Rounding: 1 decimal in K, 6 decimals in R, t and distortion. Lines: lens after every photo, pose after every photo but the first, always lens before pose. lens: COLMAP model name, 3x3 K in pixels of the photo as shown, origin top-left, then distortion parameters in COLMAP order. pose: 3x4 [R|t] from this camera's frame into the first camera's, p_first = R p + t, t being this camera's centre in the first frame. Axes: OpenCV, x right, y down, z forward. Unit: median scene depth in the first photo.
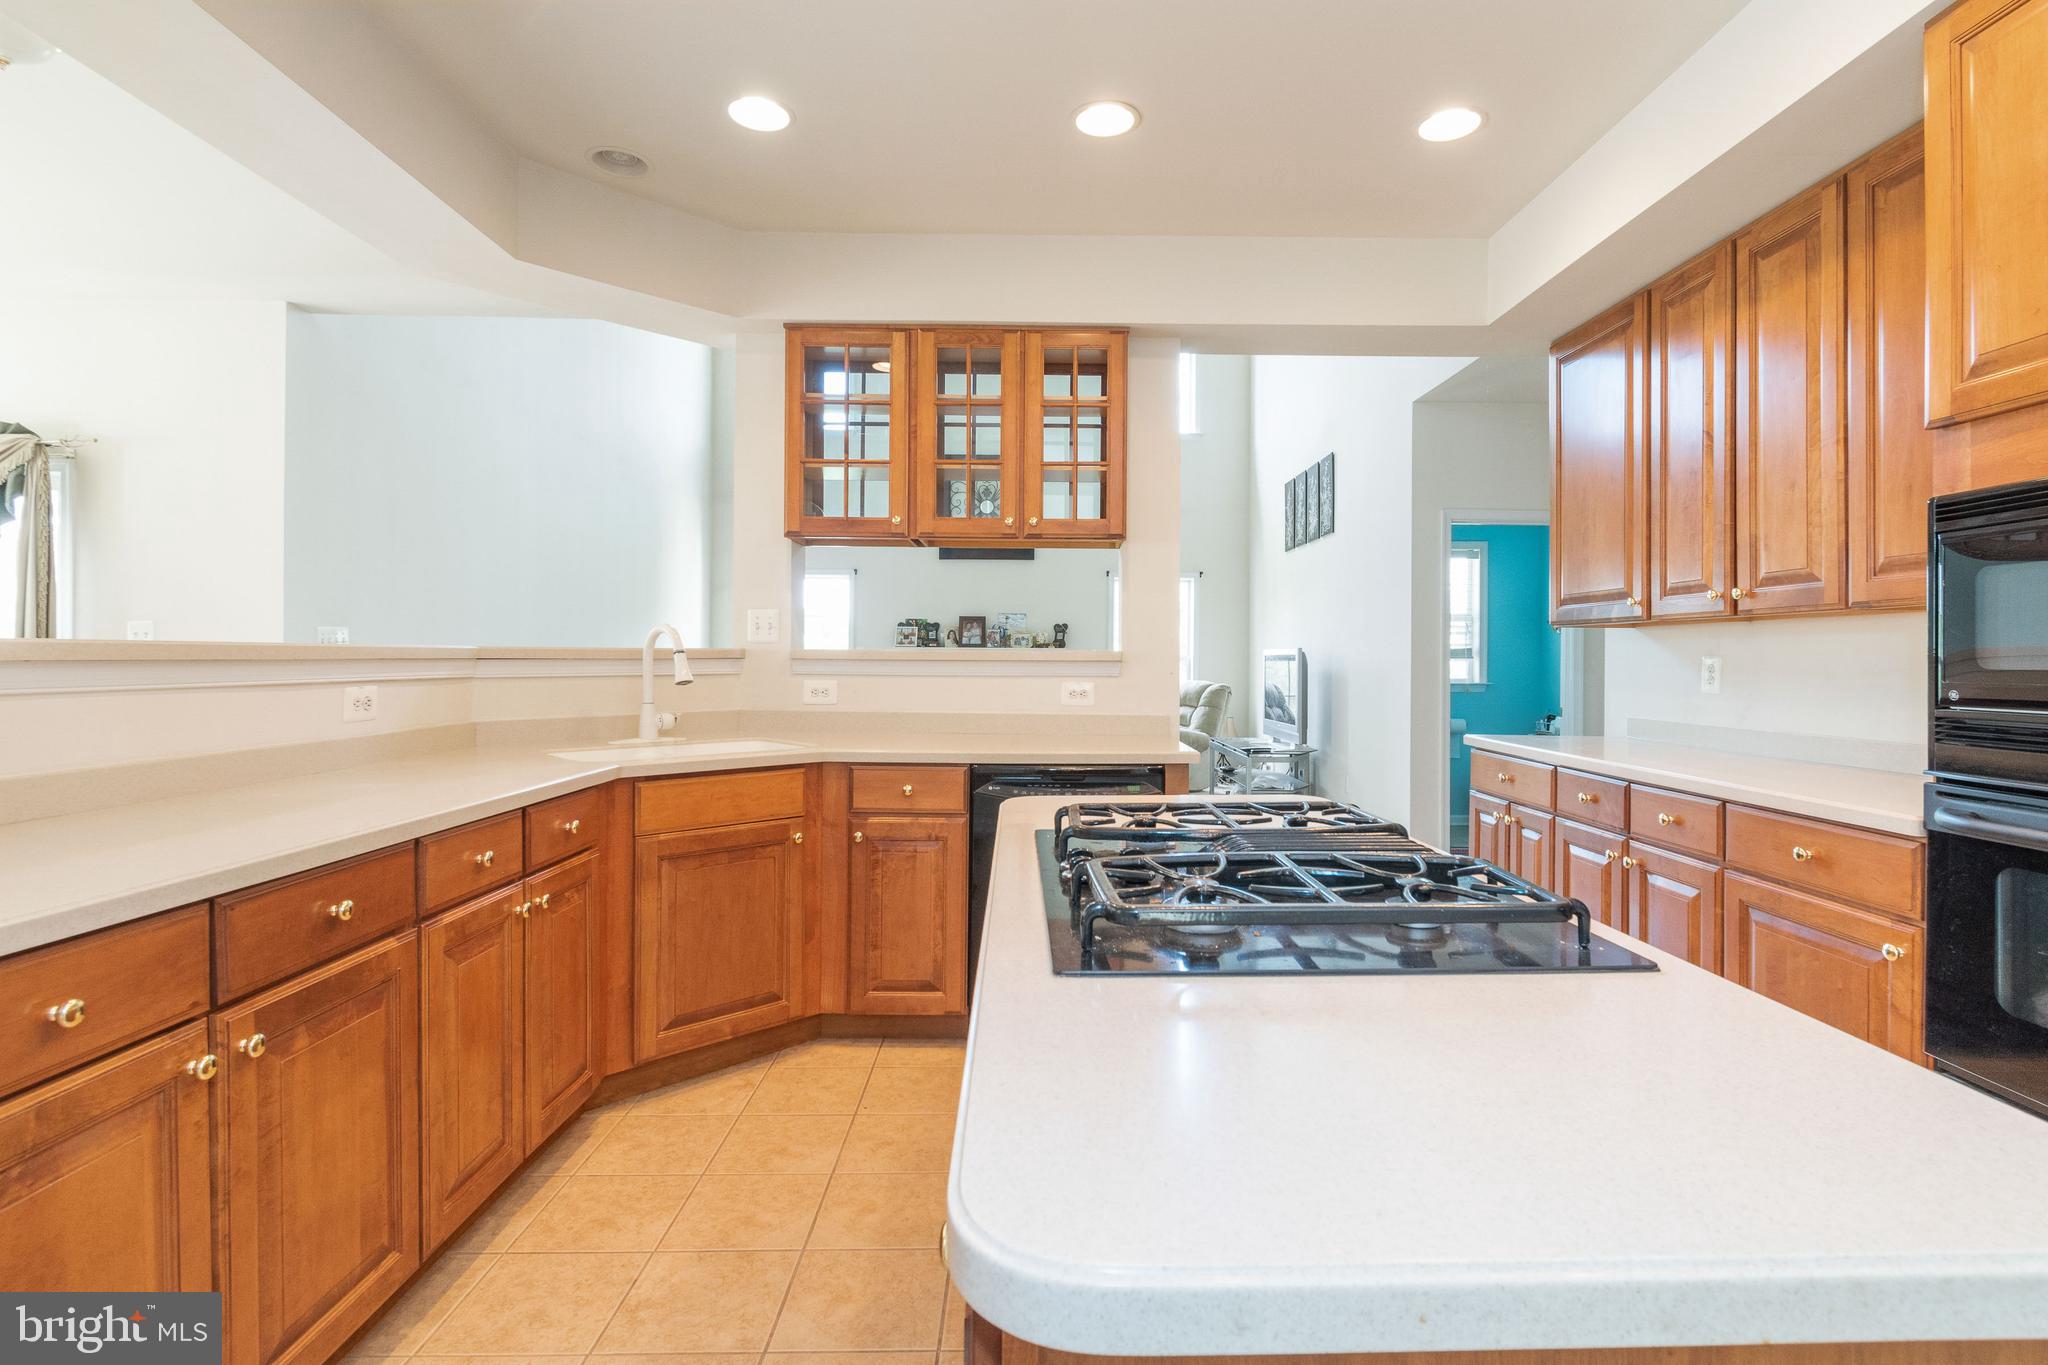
lens RADIAL K [[995.4, 0, 1041.6], [0, 995.4, 654.8], [0, 0, 1]] dist [0.003757, -0.005144]
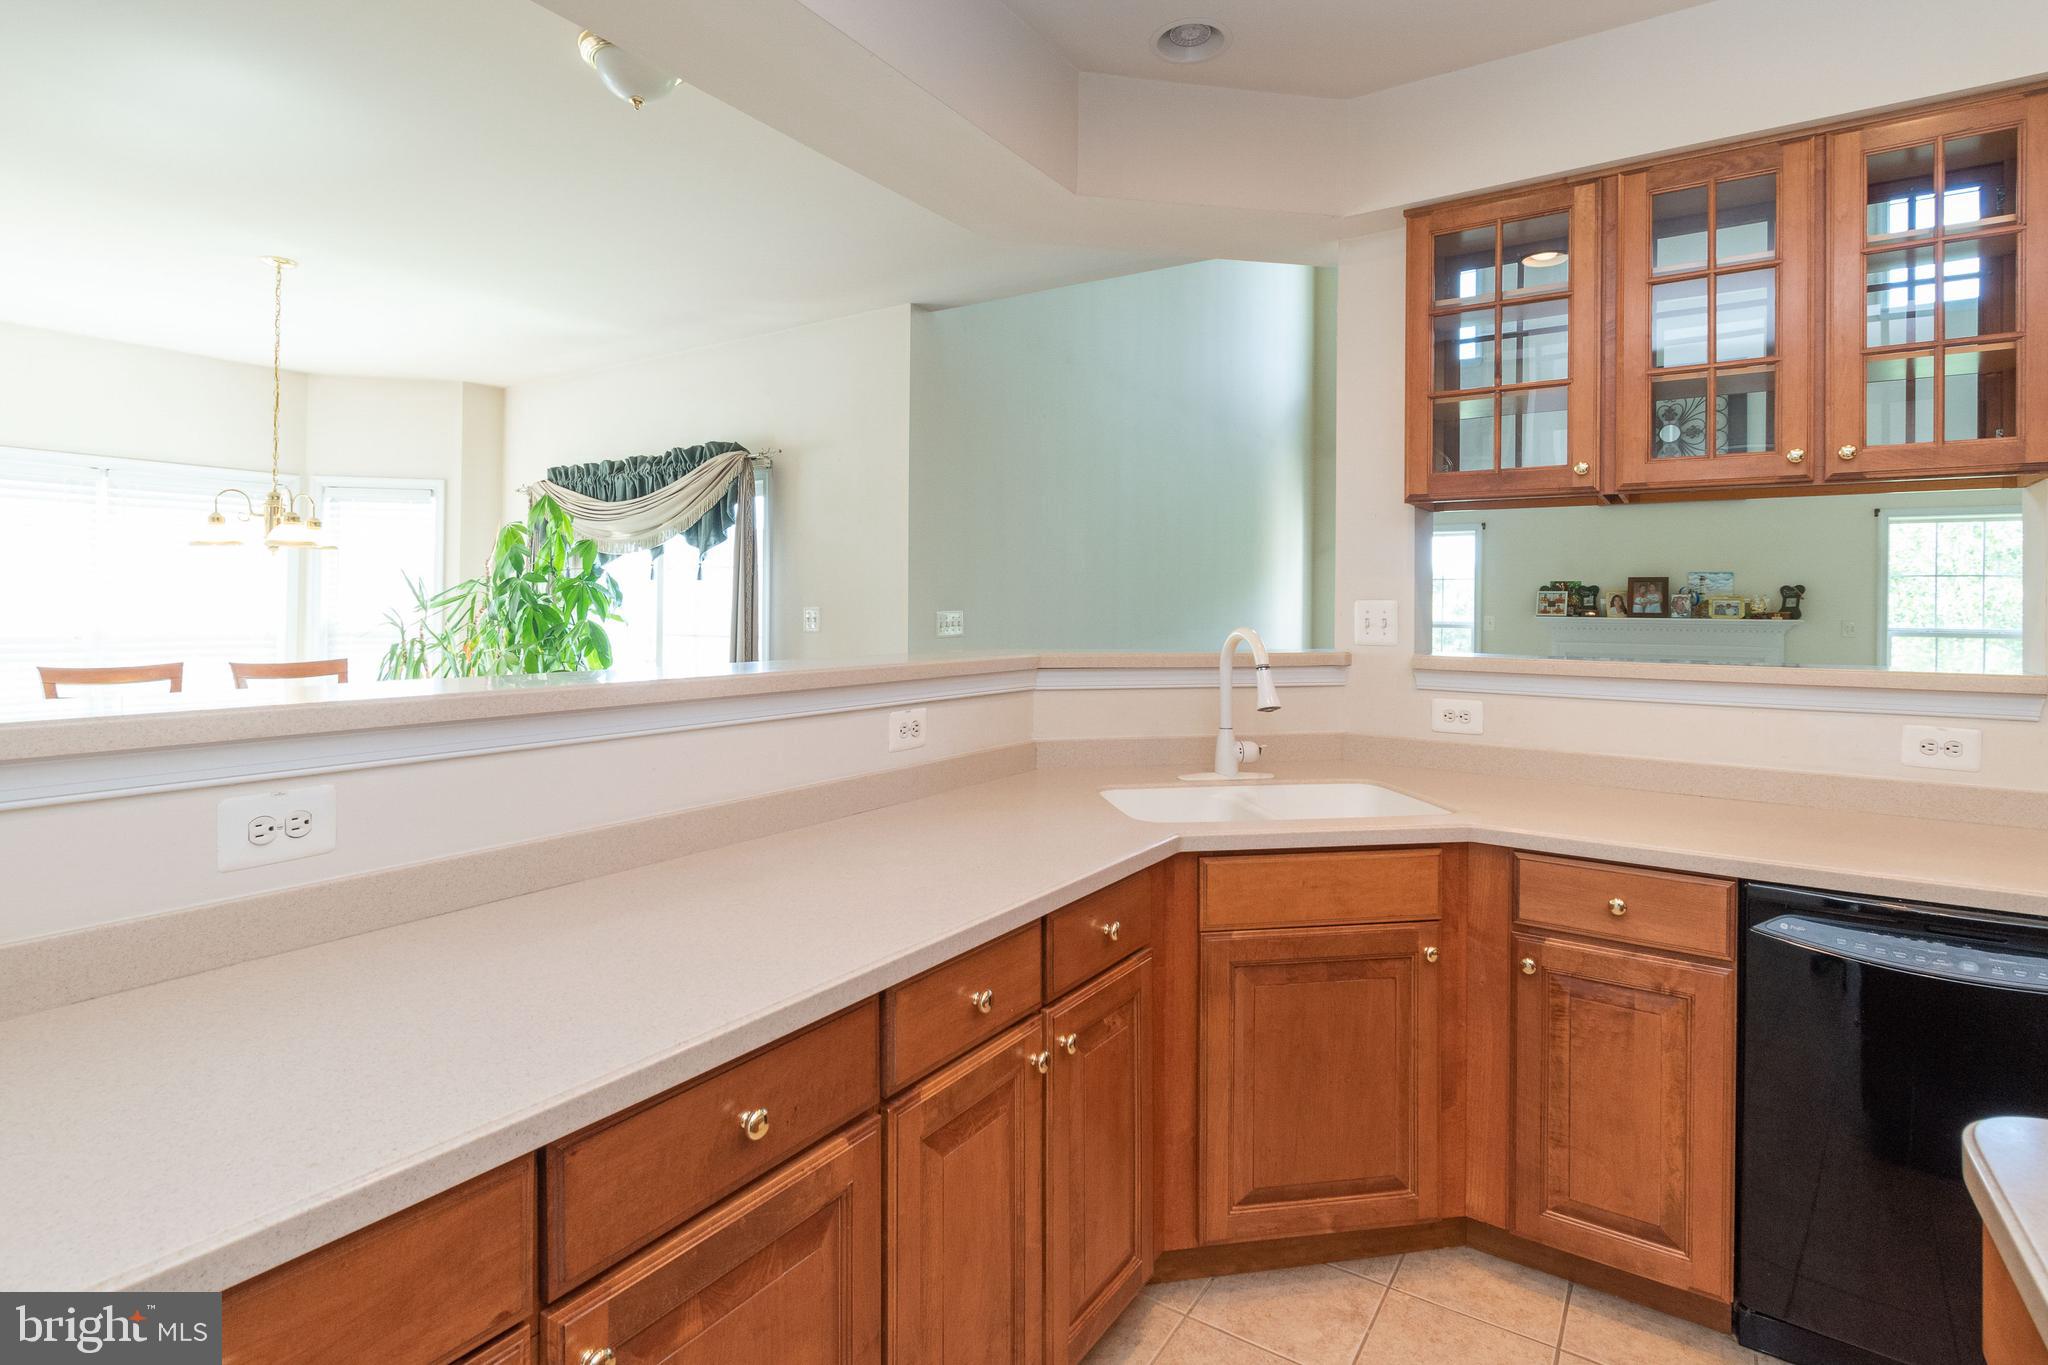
lens RADIAL K [[1005.4, 0, 1024.7], [0, 1005.4, 599.5], [0, 0, 1]] dist [0.002149, -0.000772]
pose [[0.823779, -0.003110, -0.566902, -0.075676], [-0.001134, 0.999974, -0.007133, -0.045028], [0.566909, 0.006519, 0.823754, 0.253294]]
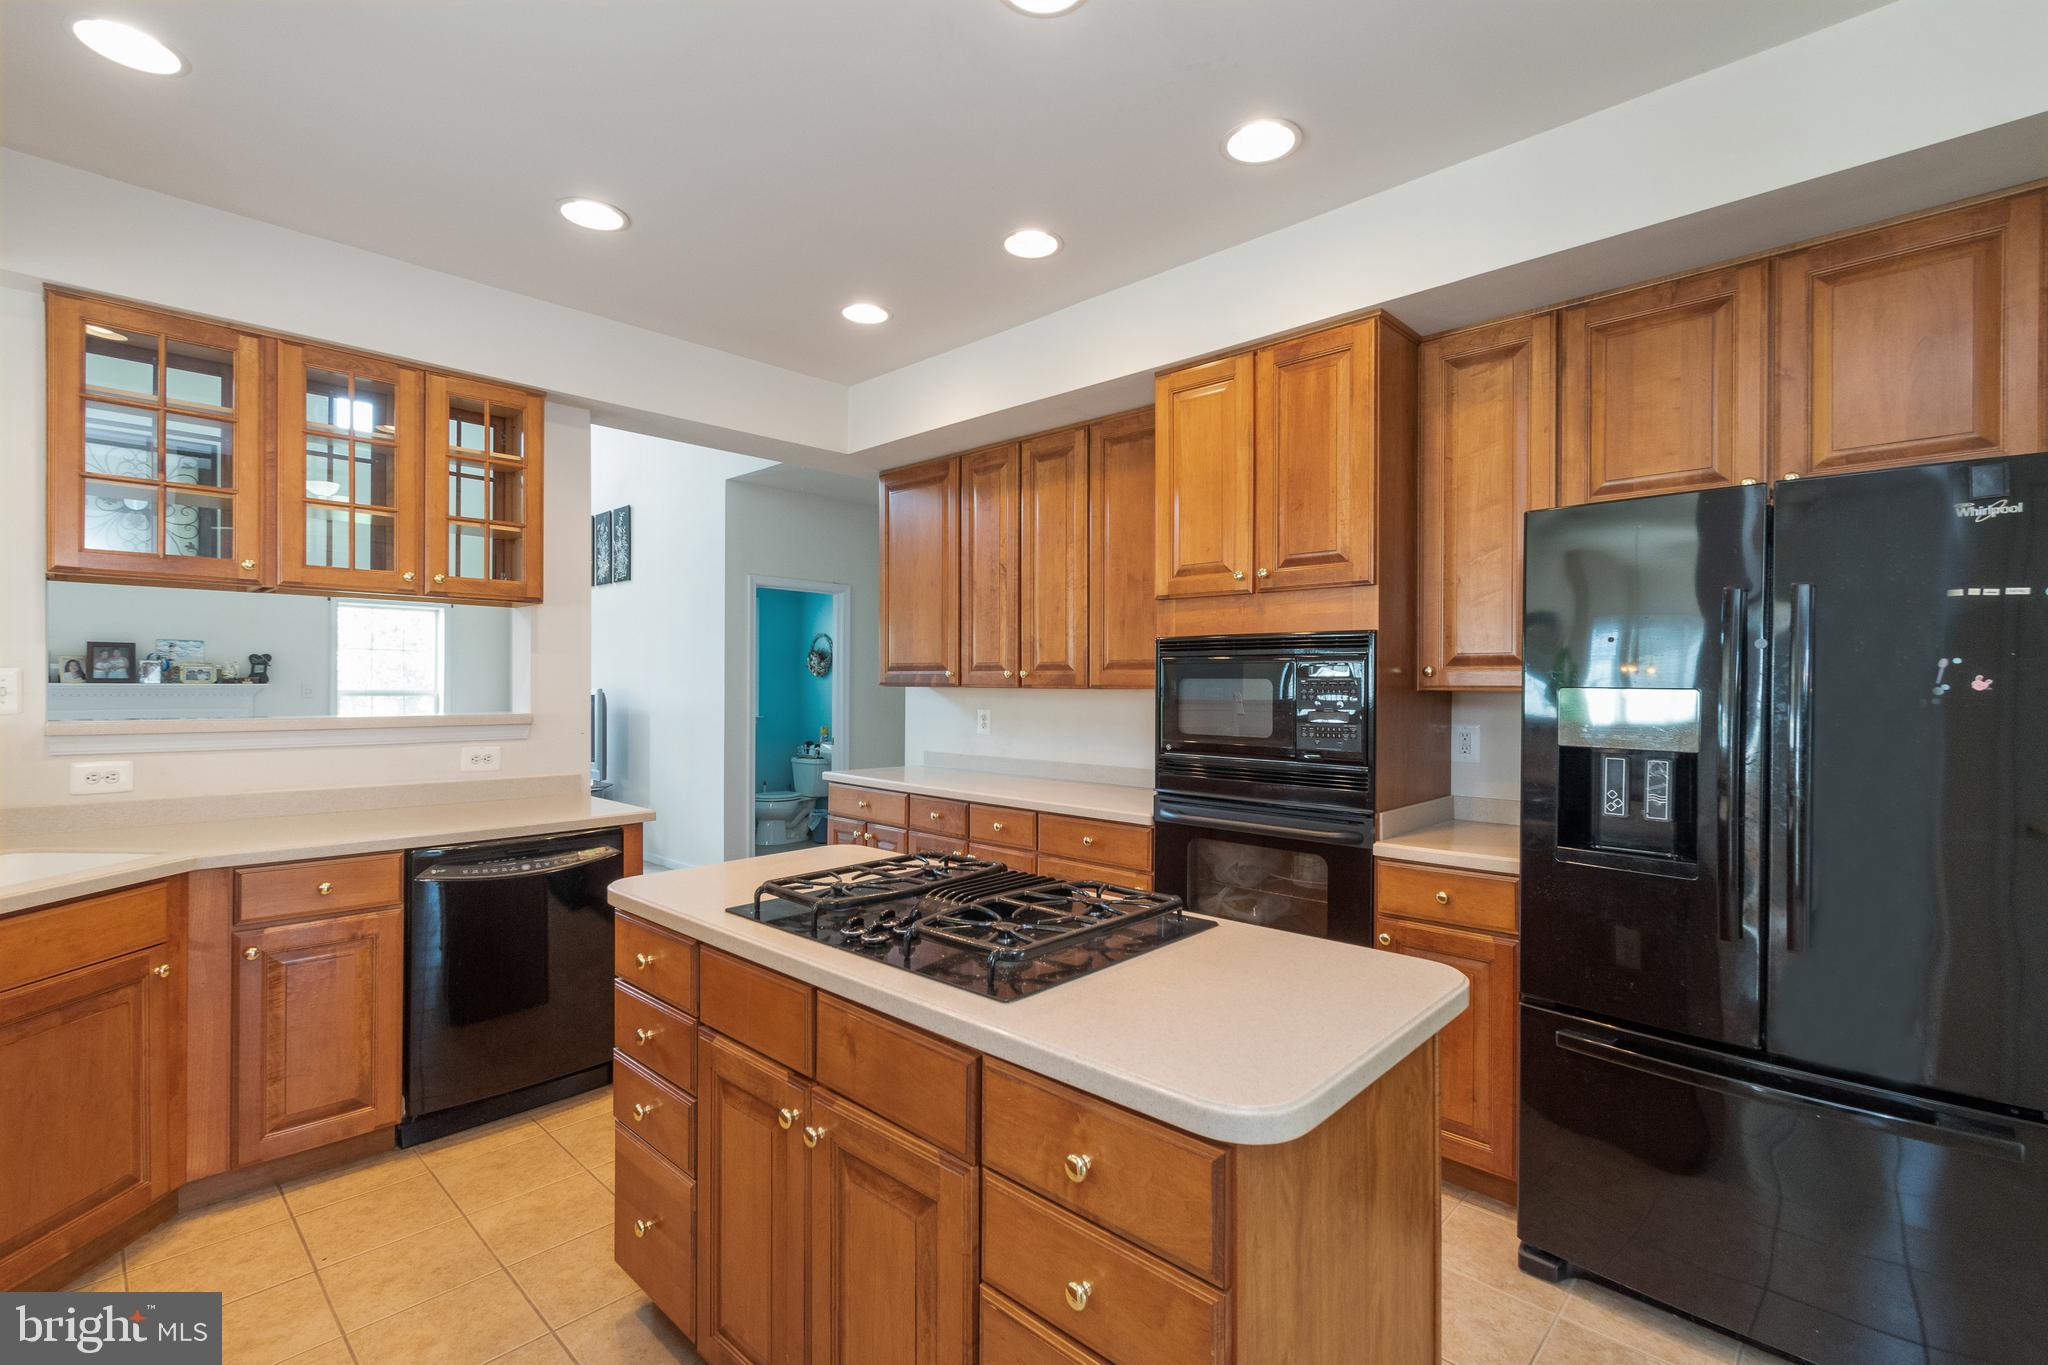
lens RADIAL K [[926.7, 0, 1028.2], [0, 926.7, 684.4], [0, 0, 1]] dist [0.001458, -0.000252]
pose [[0.698030, -0.004100, 0.716056, -0.261298], [-0.004342, 0.999941, 0.009957, -0.048588], [-0.716055, -0.010059, 0.697971, -0.004538]]
